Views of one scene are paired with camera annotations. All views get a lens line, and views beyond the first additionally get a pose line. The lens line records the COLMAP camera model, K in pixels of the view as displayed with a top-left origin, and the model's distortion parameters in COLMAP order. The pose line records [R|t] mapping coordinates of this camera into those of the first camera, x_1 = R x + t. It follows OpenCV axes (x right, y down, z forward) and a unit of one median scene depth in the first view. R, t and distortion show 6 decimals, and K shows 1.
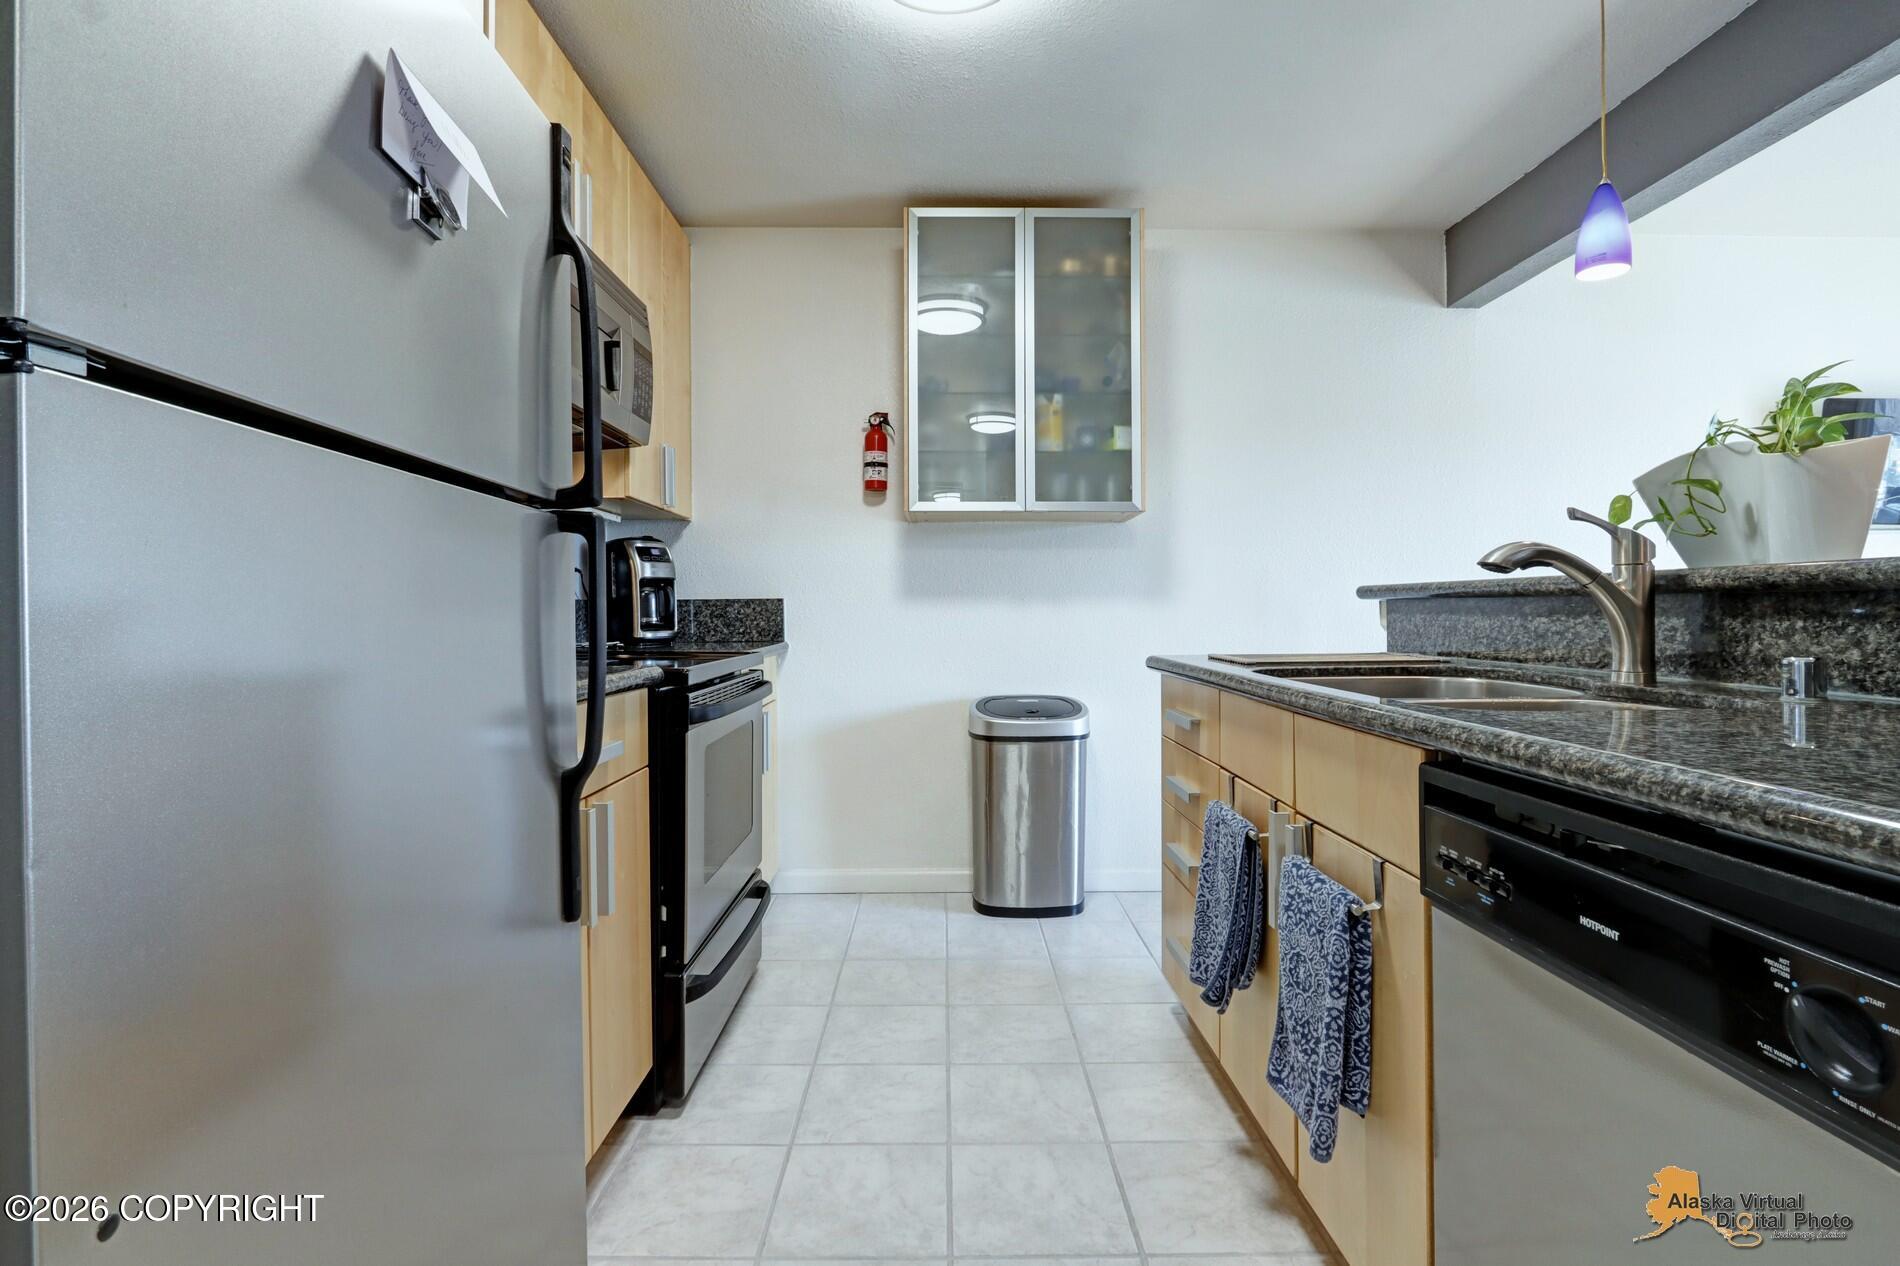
lens RADIAL K [[896.1, 0, 950.9], [0, 896.1, 620.5], [0, 0, 1]] dist [-0.005382, 0.000233]
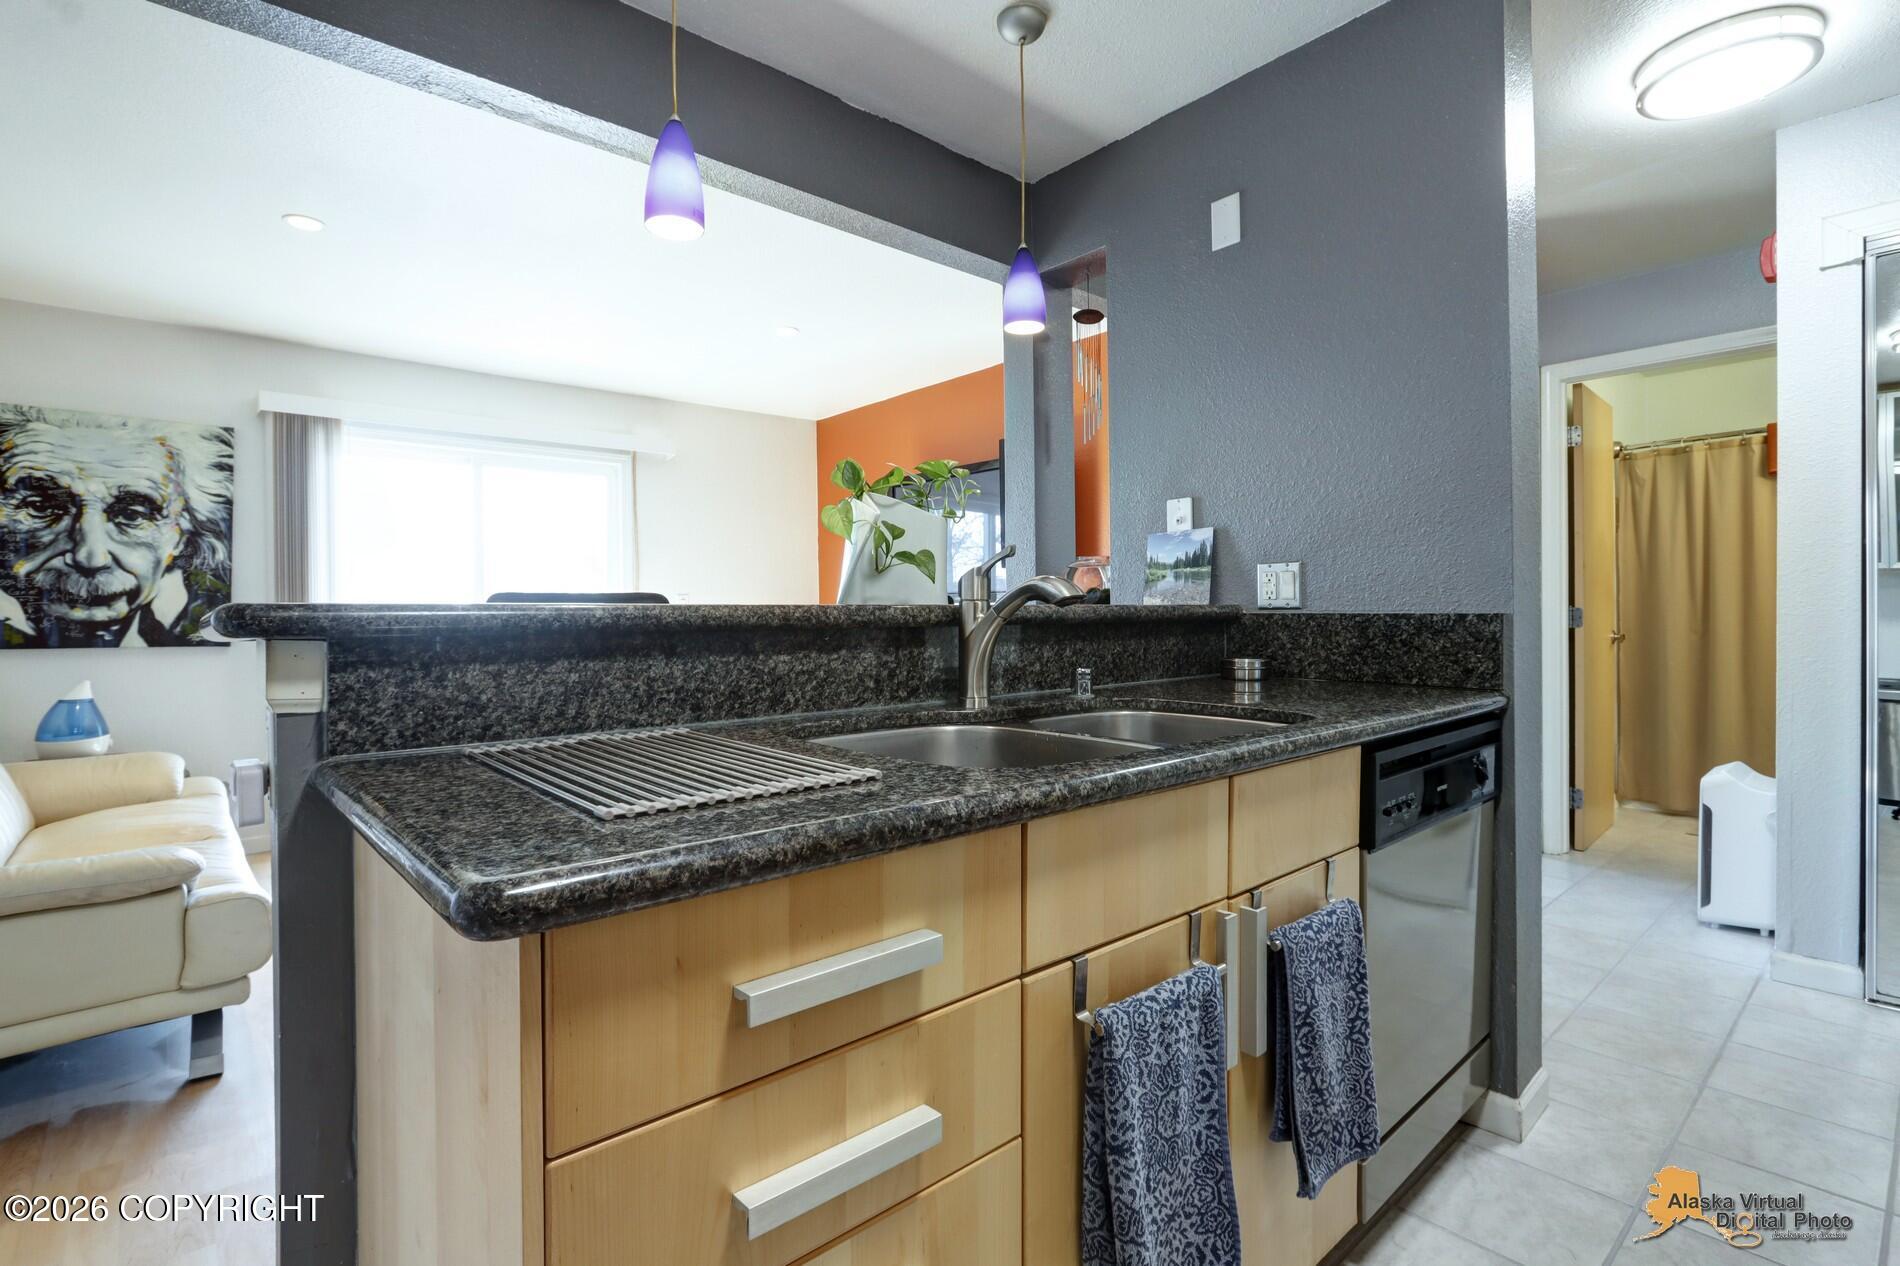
lens RADIAL K [[896.1, 0, 992.3], [0, 896.1, 613.8], [0, 0, 1]] dist [-0.005382, 0.000233]
pose [[-0.677377, -0.002523, 0.735632, -0.058398], [0.008966, 0.999892, 0.011685, -0.050804], [-0.735581, 0.014511, -0.677281, 1.495616]]
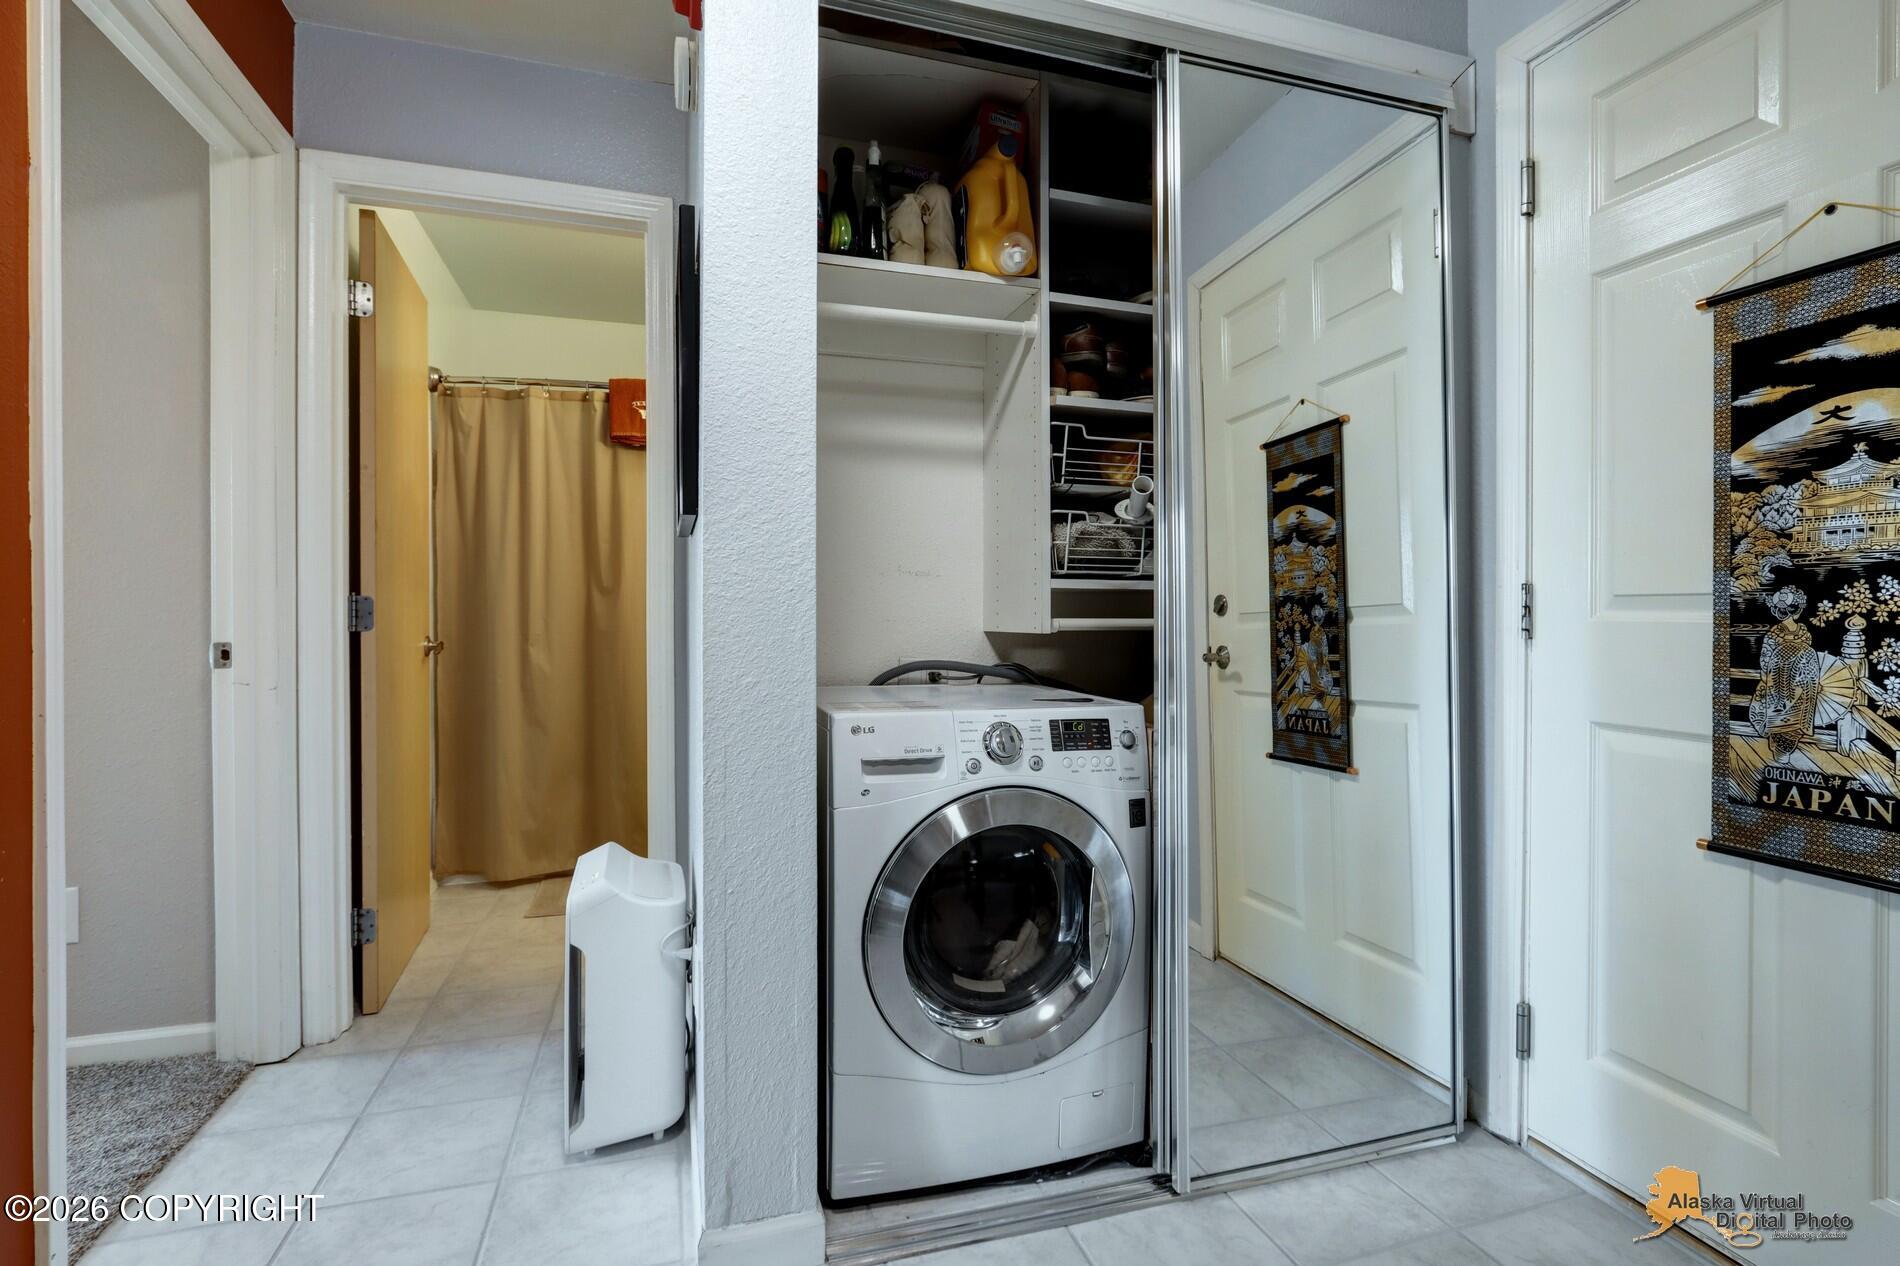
lens RADIAL K [[896.1, 0, 938.9], [0, 896.1, 631.0], [0, 0, 1]] dist [-0.005382, 0.000233]
pose [[-0.958357, -0.003529, -0.285553, 0.038736], [-0.009586, 0.999758, 0.019815, -0.033574], [0.285413, 0.021727, -0.958158, 1.021283]]
